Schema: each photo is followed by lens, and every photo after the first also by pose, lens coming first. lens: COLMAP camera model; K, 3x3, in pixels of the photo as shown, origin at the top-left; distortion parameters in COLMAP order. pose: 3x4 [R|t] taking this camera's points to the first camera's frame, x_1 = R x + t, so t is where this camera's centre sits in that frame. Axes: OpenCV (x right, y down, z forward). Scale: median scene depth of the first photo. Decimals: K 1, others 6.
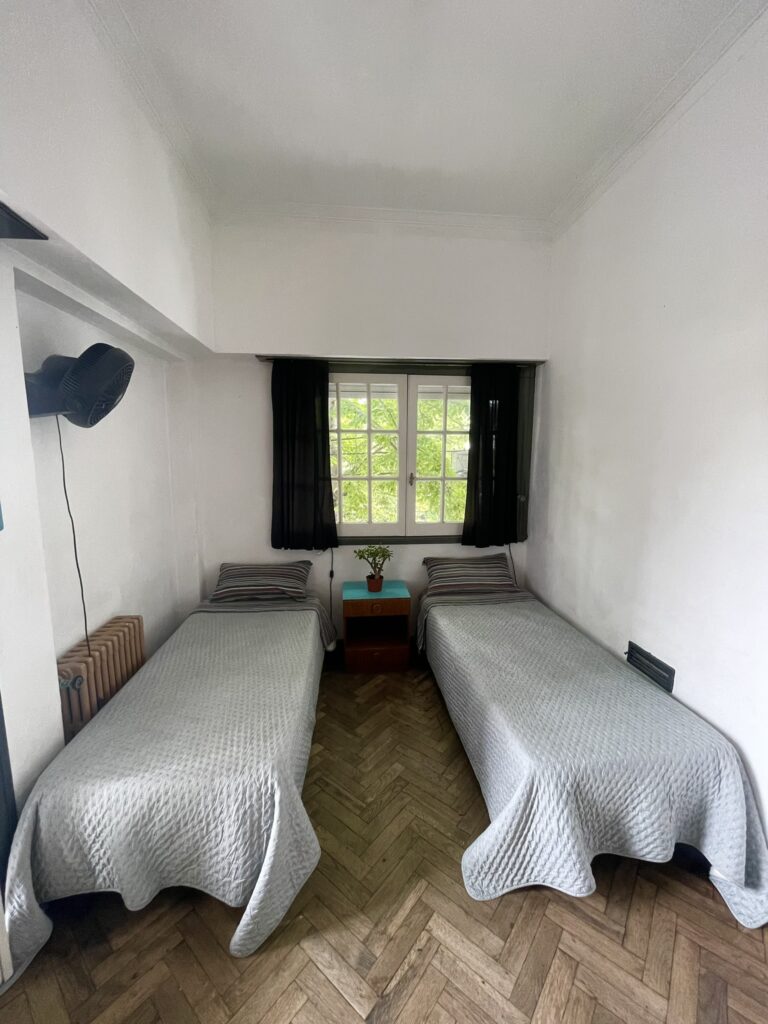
lens RADIAL K [[410.3, 0, 387.2], [0, 410.3, 510.6], [0, 0, 1]] dist [-0.008886, -0.000348]
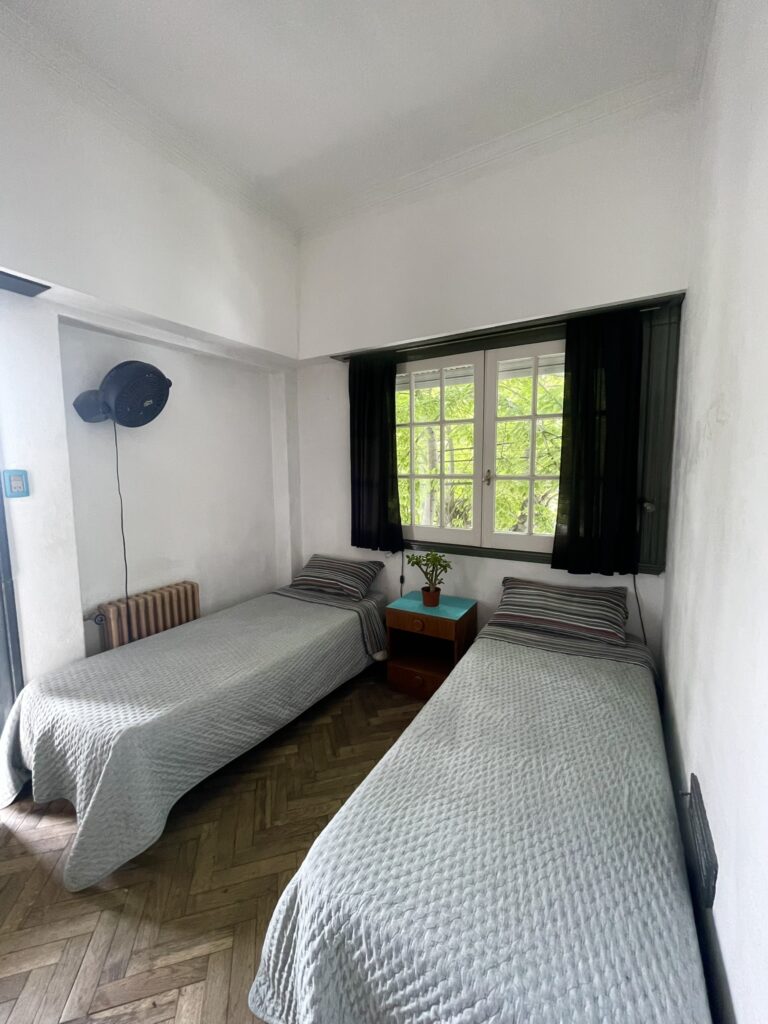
lens RADIAL K [[410.3, 0, 383.0], [0, 410.3, 509.8], [0, 0, 1]] dist [-0.008886, -0.000348]
pose [[0.814863, 0.051945, -0.577321, 0.378662], [-0.068680, 0.997613, -0.007178, 0.007298], [0.575570, 0.045499, 0.816486, 0.224203]]
